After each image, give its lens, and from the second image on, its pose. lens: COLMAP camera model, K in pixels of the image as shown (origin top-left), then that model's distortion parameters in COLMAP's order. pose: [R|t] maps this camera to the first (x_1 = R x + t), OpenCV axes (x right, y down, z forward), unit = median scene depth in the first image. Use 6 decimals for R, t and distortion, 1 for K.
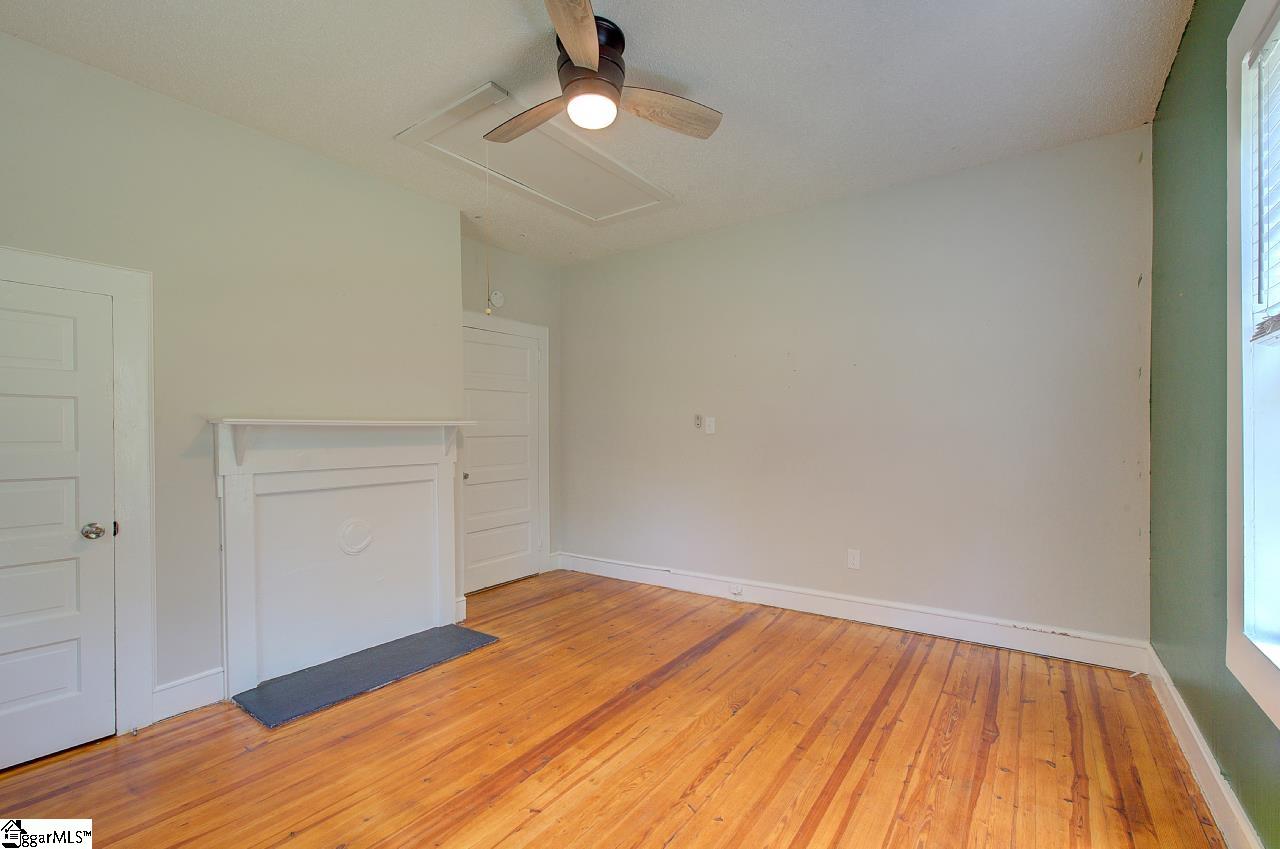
lens RADIAL K [[554.1, 0, 664.8], [0, 554.1, 436.8], [0, 0, 1]] dist [-0.000410, 0.000419]
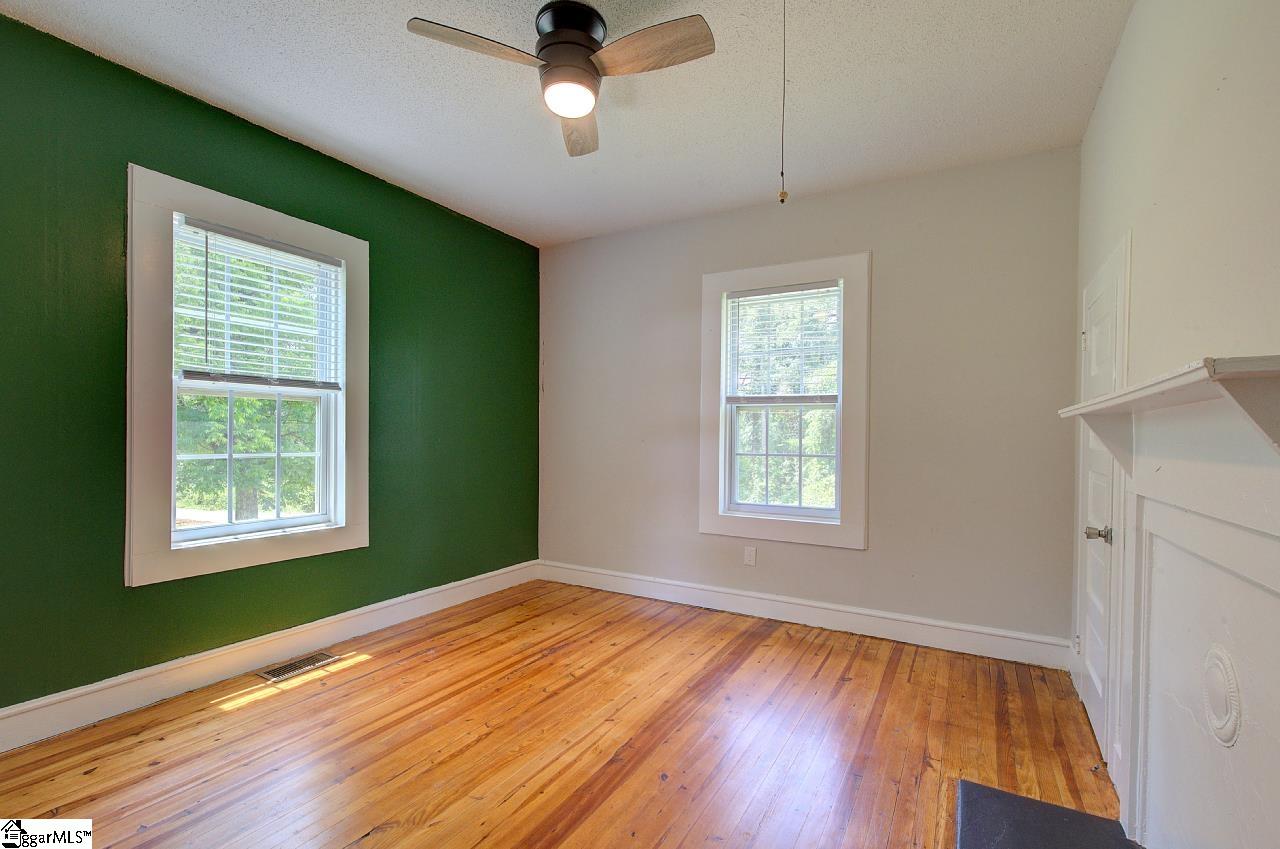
lens RADIAL K [[558.5, 0, 640.0], [0, 558.5, 434.9], [0, 0, 1]] dist [0.000319, 0.000590]
pose [[-0.998730, -0.000765, -0.050369, -0.154337], [-0.000894, 0.999996, 0.002547, 0.001915], [0.050367, 0.002589, -0.998727, 1.497180]]
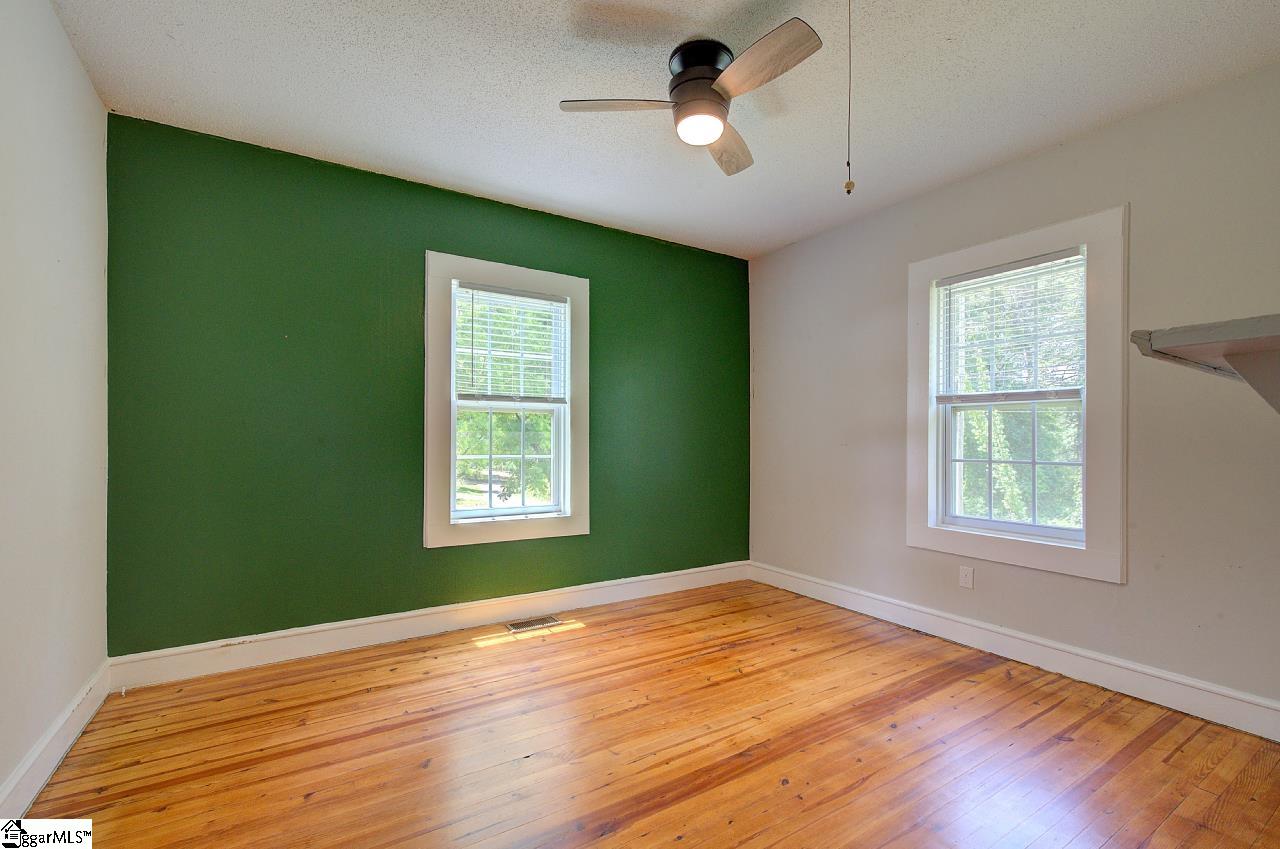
lens RADIAL K [[551.1, 0, 645.9], [0, 551.1, 434.9], [0, 0, 1]] dist [-0.000194, 0.000942]
pose [[-0.912379, 0.006915, 0.409287, -0.348342], [0.004065, 0.999961, -0.007833, 0.003514], [-0.409326, -0.005483, -0.912372, 1.502177]]
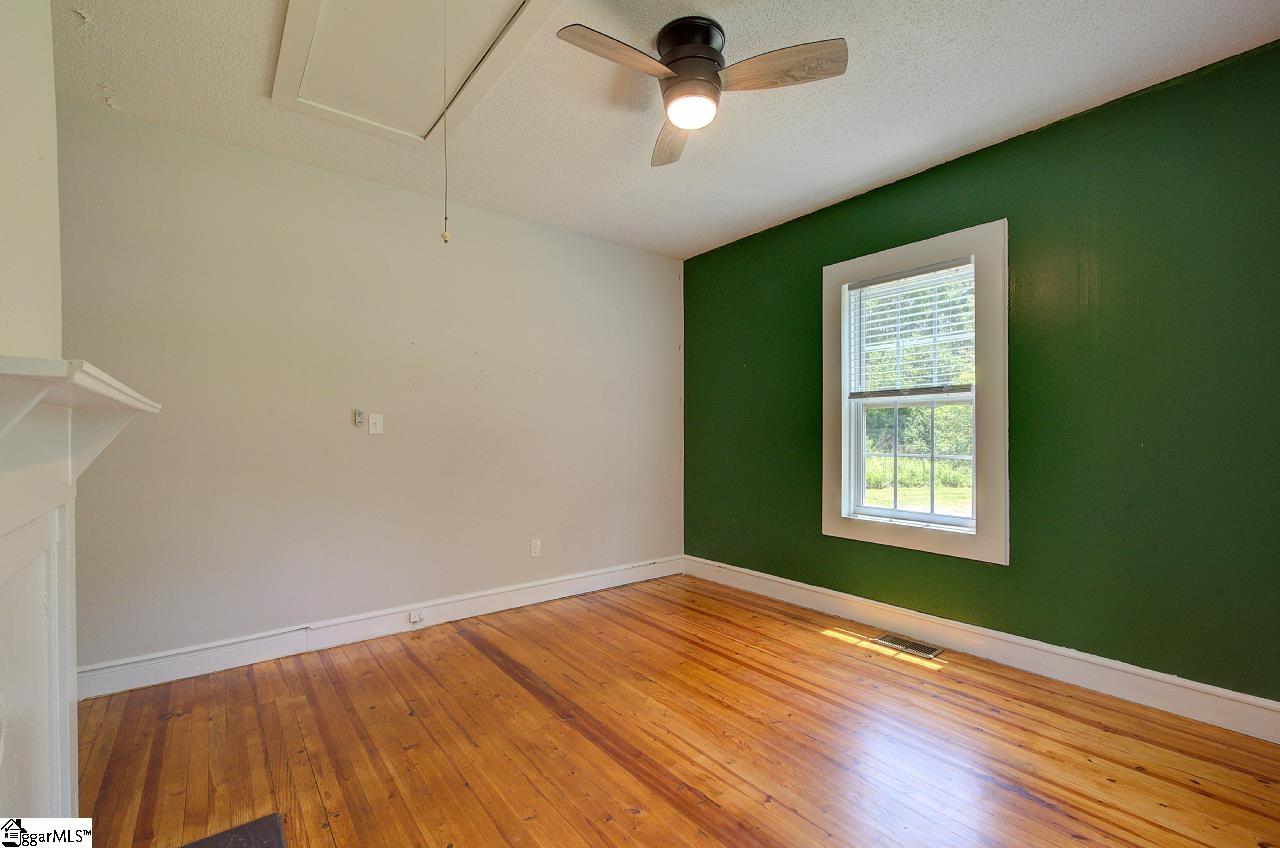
lens RADIAL K [[546.4, 0, 651.3], [0, 546.4, 434.5], [0, 0, 1]] dist [-0.002336, 0.000811]
pose [[0.300720, 0.005052, 0.953699, -0.822651], [0.003885, 0.999971, -0.006522, 0.002920], [-0.953704, 0.005667, 0.300692, 0.582699]]
